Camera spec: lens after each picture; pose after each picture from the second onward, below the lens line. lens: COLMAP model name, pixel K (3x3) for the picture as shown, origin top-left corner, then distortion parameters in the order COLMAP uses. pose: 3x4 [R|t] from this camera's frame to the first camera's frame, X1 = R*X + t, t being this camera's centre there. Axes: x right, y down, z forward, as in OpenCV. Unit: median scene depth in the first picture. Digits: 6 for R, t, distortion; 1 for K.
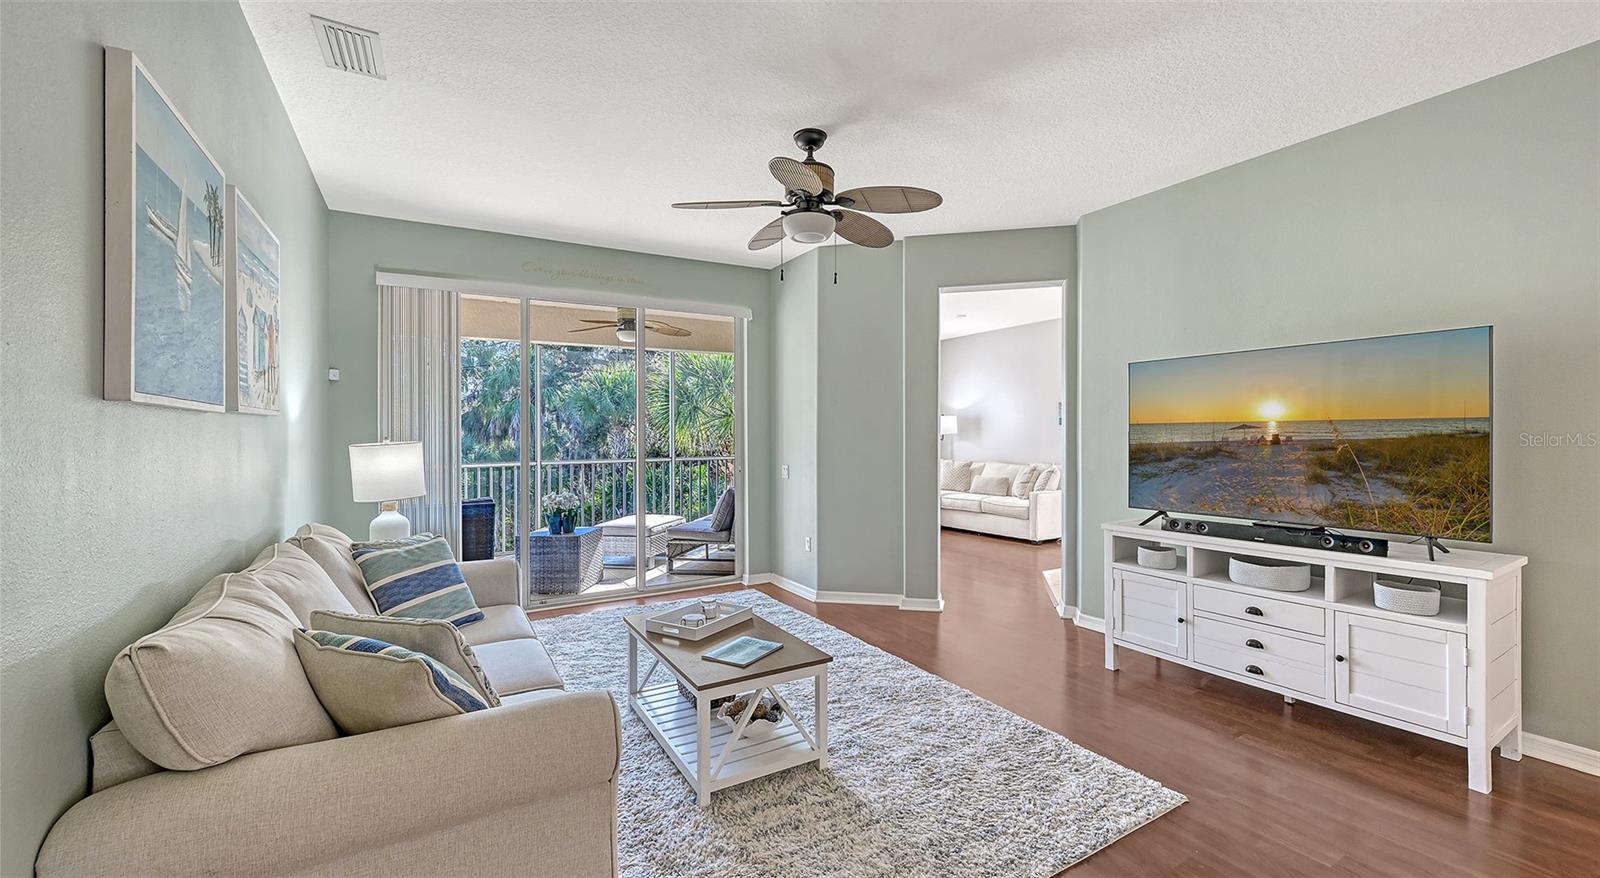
lens RADIAL K [[635.5, 0, 814.0], [0, 635.5, 430.3], [0, 0, 1]] dist [0.001068, -0.000055]
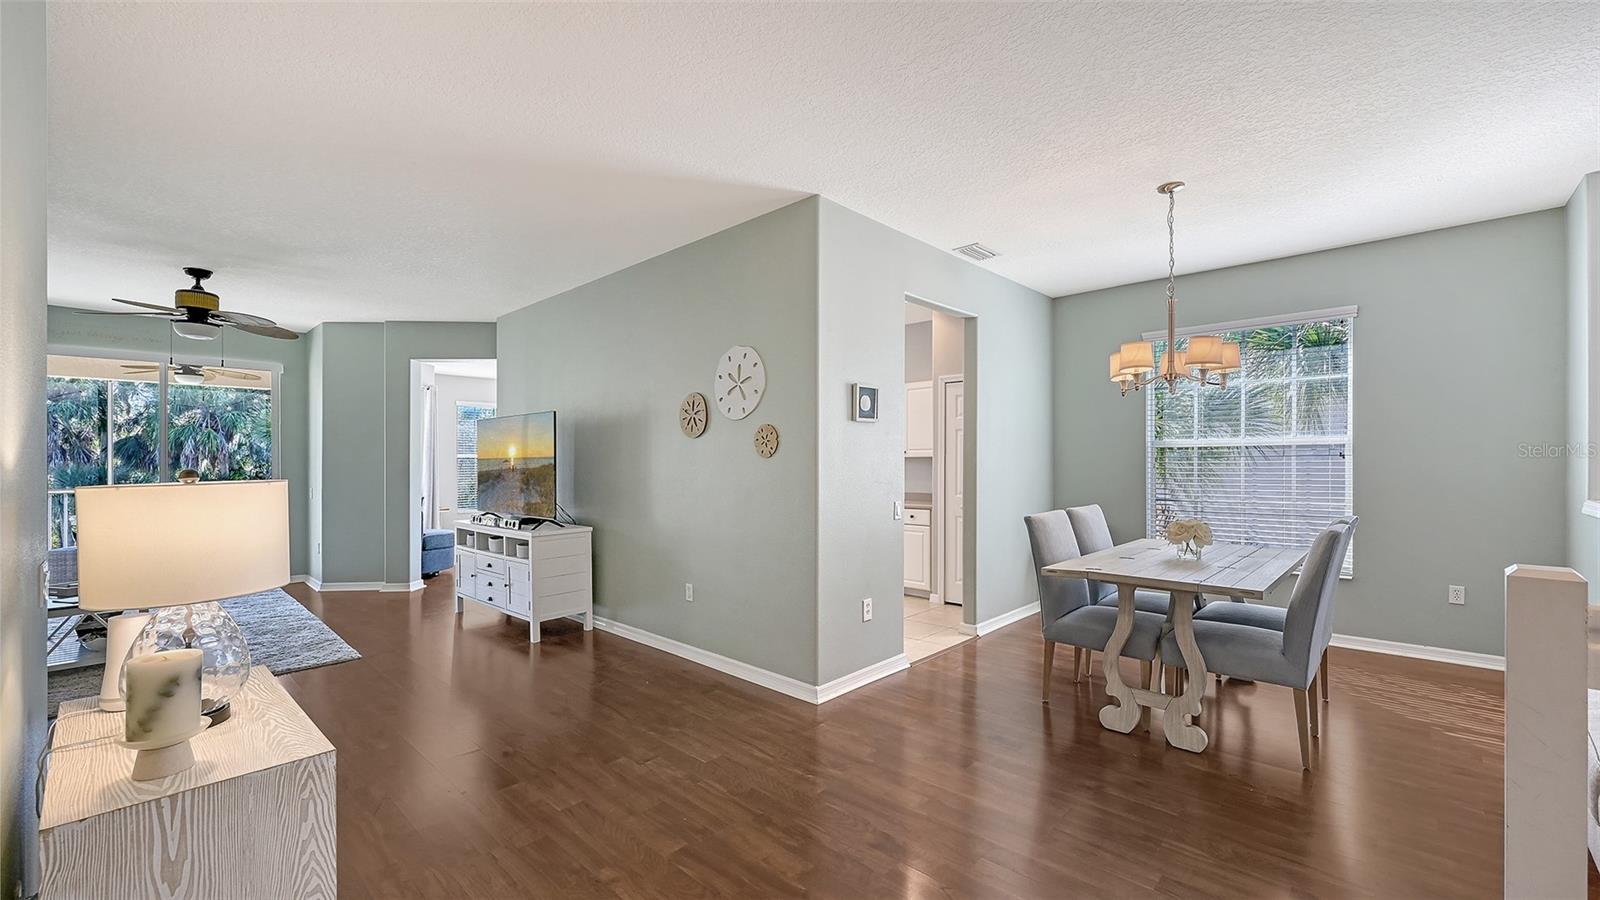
lens RADIAL K [[636.9, 0, 797.5], [0, 636.9, 458.6], [0, 0, 1]] dist [-0.000483, -0.000393]
pose [[0.963677, -0.001860, 0.267064, 0.979873], [0.000708, 0.999990, 0.004411, -0.018386], [-0.267069, -0.004062, 0.963669, -0.867310]]
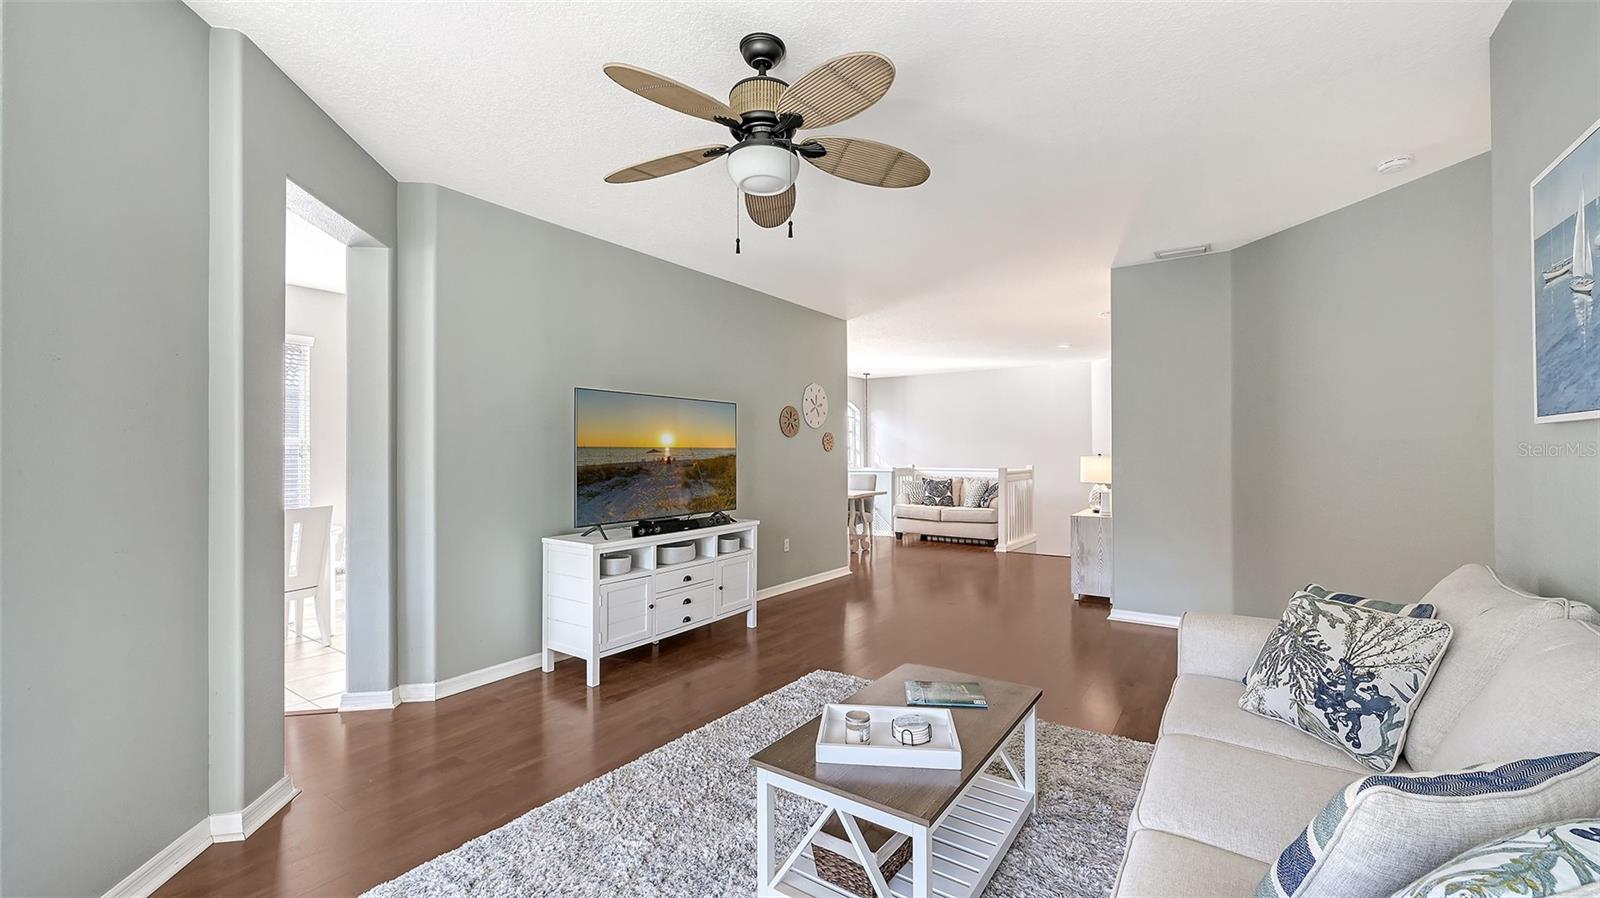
lens RADIAL K [[636.9, 0, 802.1], [0, 636.9, 453.7], [0, 0, 1]] dist [-0.000483, -0.000393]
pose [[-0.399069, 0.010700, 0.916859, -0.692676], [0.001677, 0.999939, -0.010939, 0.015856], [-0.916919, -0.002828, -0.399062, 1.256512]]
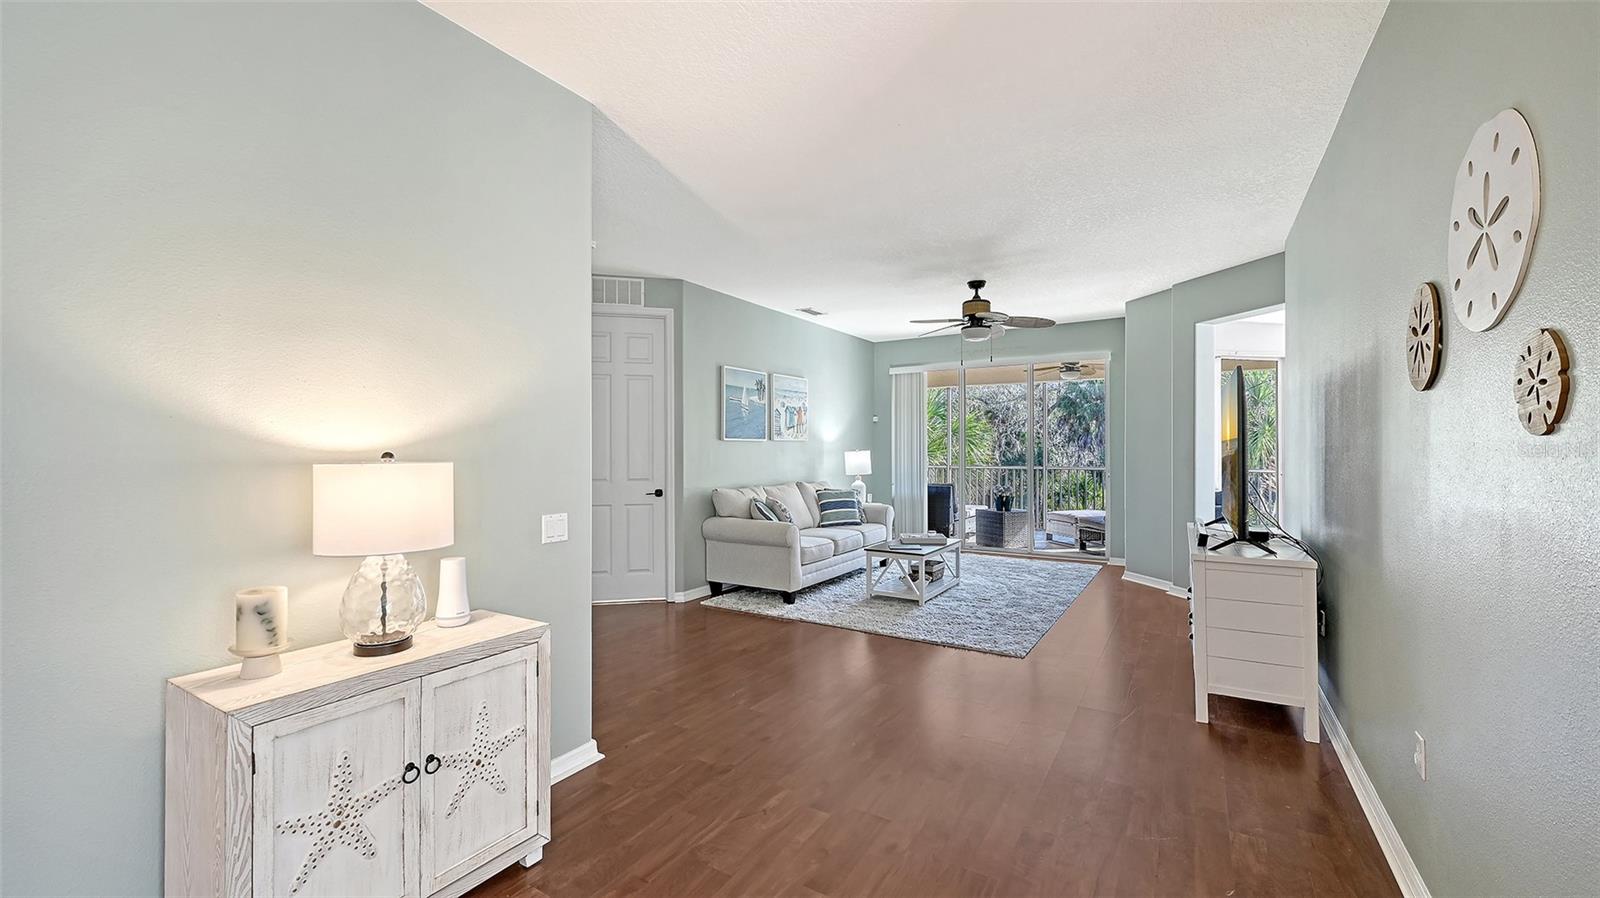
lens RADIAL K [[636.9, 0, 826.4], [0, 636.9, 428.3], [0, 0, 1]] dist [-0.000483, -0.000393]
pose [[0.483071, -0.020238, -0.875348, 1.370027], [0.000462, 0.999739, -0.022860, -0.010025], [0.875581, 0.010639, 0.482954, -0.243886]]
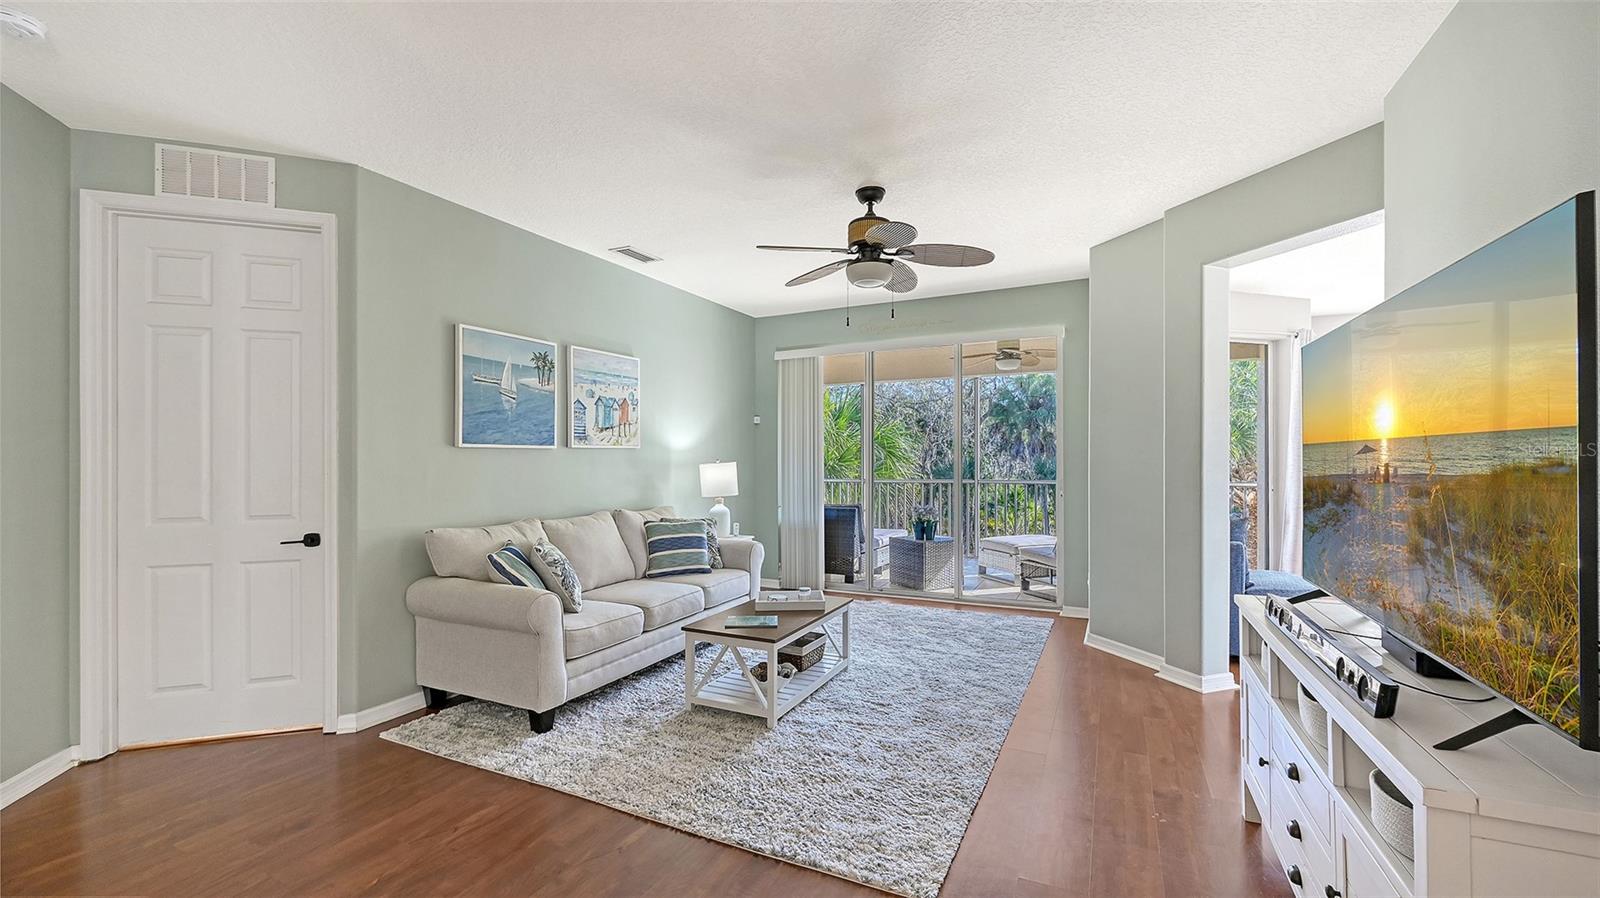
lens RADIAL K [[636.9, 0, 816.0], [0, 636.9, 446.4], [0, 0, 1]] dist [-0.000483, -0.000393]
pose [[0.554132, -0.011037, -0.832355, 0.875092], [0.004684, 0.999938, -0.010141, -0.004459], [0.832415, 0.001720, 0.554149, 0.300844]]
